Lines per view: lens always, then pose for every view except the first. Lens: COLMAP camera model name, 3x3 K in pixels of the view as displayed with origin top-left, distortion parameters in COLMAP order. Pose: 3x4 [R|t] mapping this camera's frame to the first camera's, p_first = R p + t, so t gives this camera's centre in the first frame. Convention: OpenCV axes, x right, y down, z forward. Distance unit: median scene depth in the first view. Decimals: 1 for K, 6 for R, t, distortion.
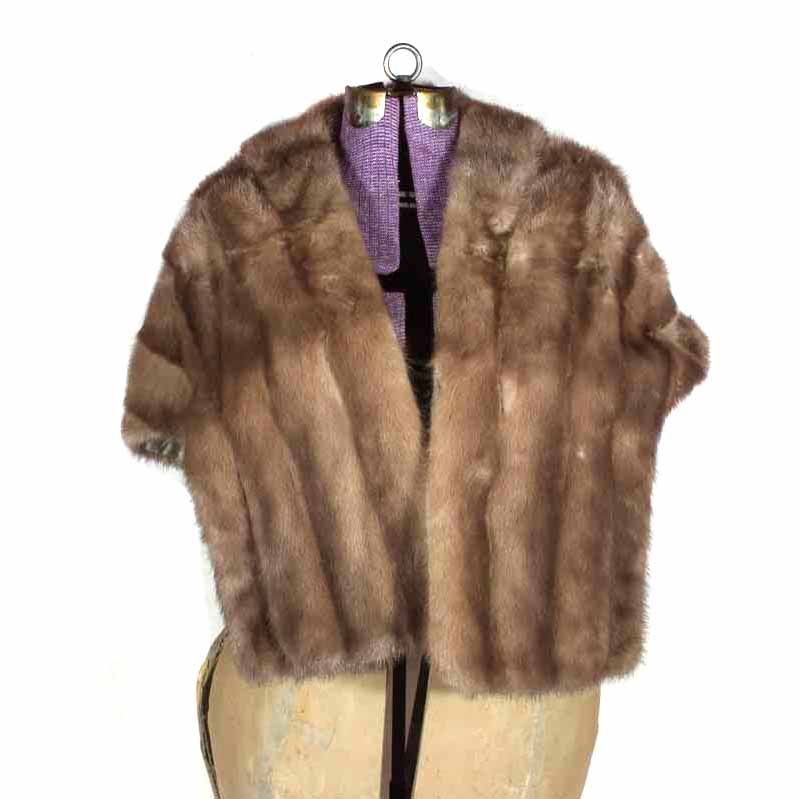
lens RADIAL K [[1042.7, 0, 403.3], [0, 1042.7, 396.9], [0, 0, 1]] dist [0.023559, 0.000000]
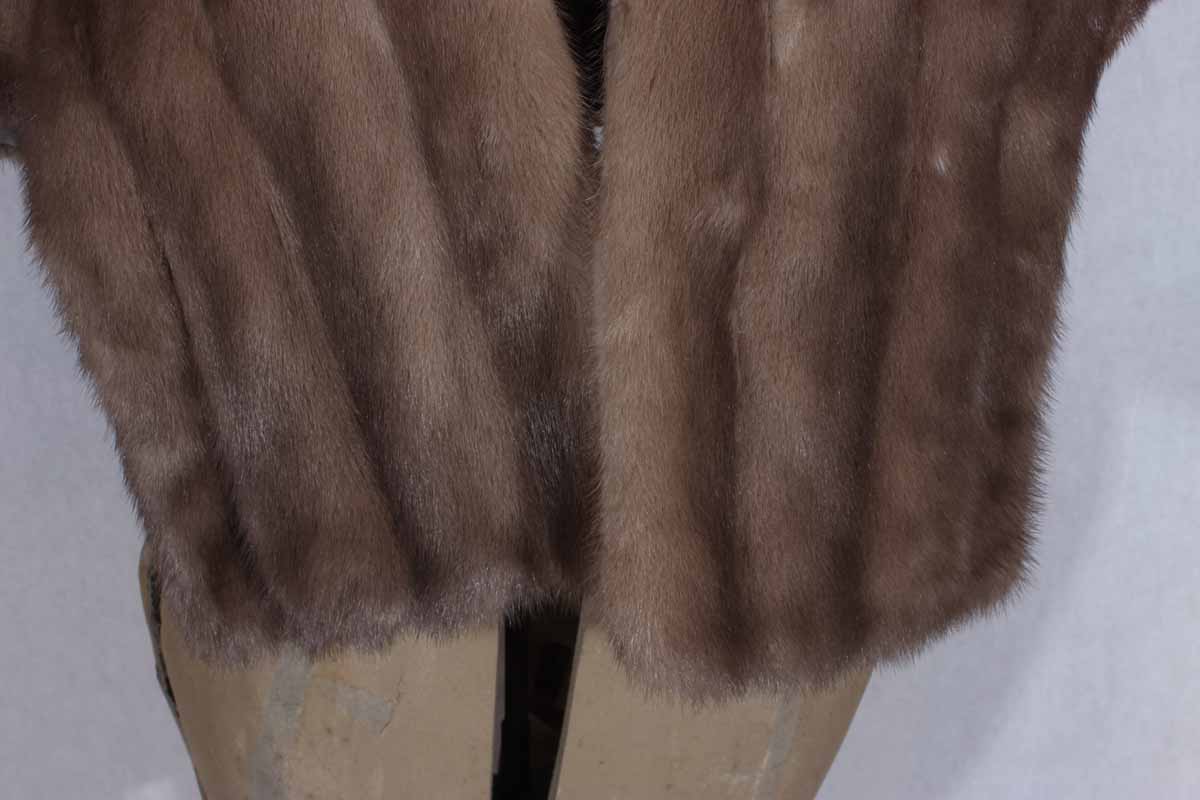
lens RADIAL K [[1657.3, 0, 589.0], [0, 1657.3, 403.1], [0, 0, 1]] dist [-0.045518, 0.000000]
pose [[0.998629, -0.015436, 0.050012, -0.014269], [0.003396, 0.972618, 0.232386, -0.008922], [-0.052230, -0.231897, 0.971337, 0.315288]]
